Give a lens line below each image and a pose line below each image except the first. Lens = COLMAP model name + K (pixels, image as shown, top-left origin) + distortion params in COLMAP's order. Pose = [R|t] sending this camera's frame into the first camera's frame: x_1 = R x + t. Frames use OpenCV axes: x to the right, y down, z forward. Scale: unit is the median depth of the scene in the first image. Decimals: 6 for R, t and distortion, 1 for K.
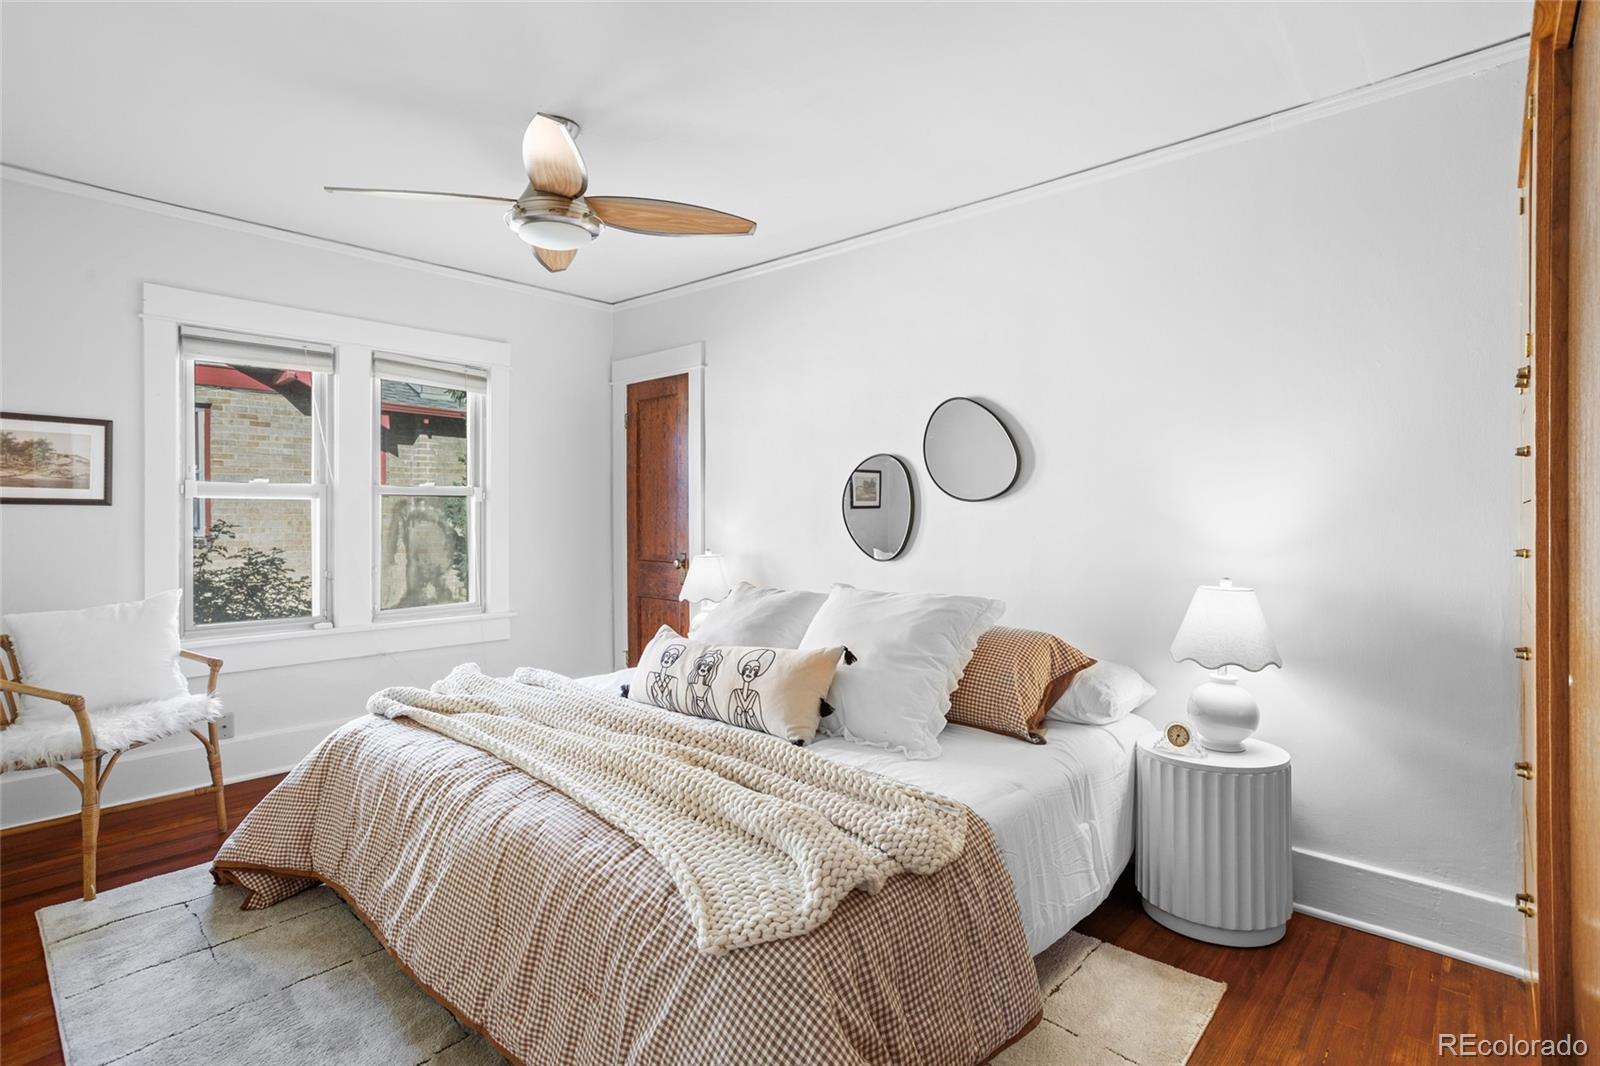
lens RADIAL K [[770.4, 0, 800.0], [0, 770.4, 533.0], [0, 0, 1]] dist [0.002358, 0.000740]
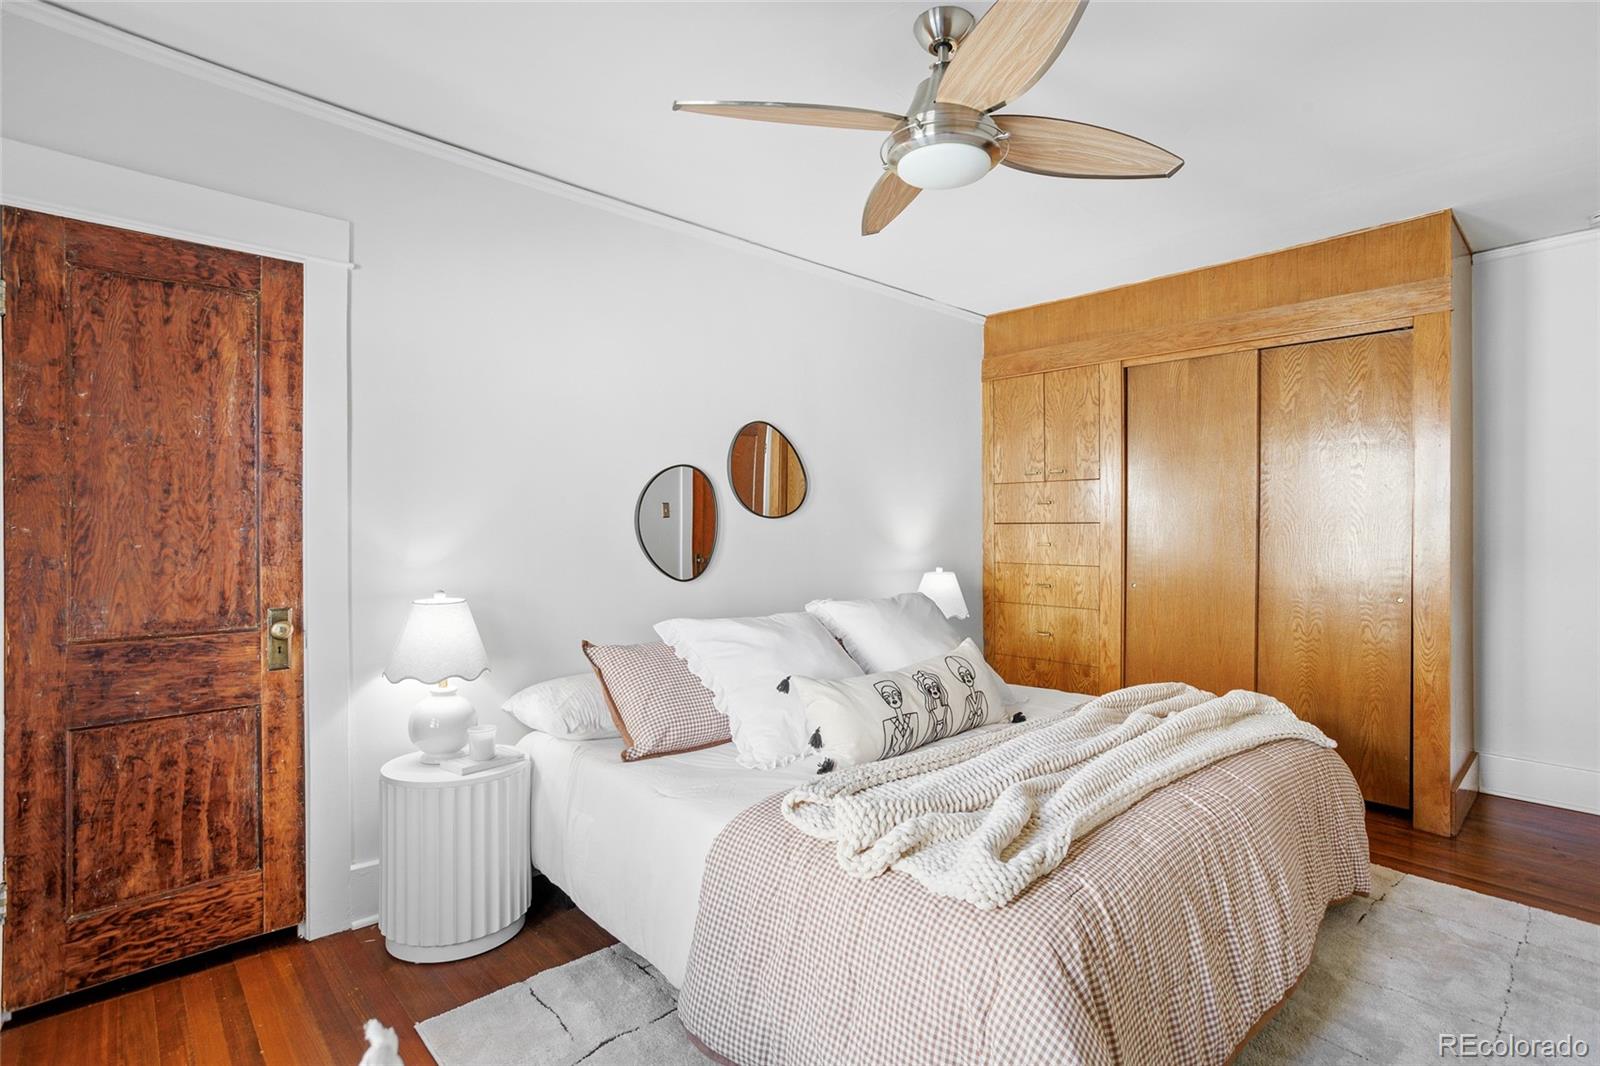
lens RADIAL K [[770.4, 0, 800.0], [0, 770.4, 533.0], [0, 0, 1]] dist [0.002358, 0.000740]
pose [[0.088183, 0.001764, 0.996103, -0.639868], [0.019463, 0.999804, -0.003494, -0.015803], [-0.995914, 0.019696, 0.088131, 0.616130]]
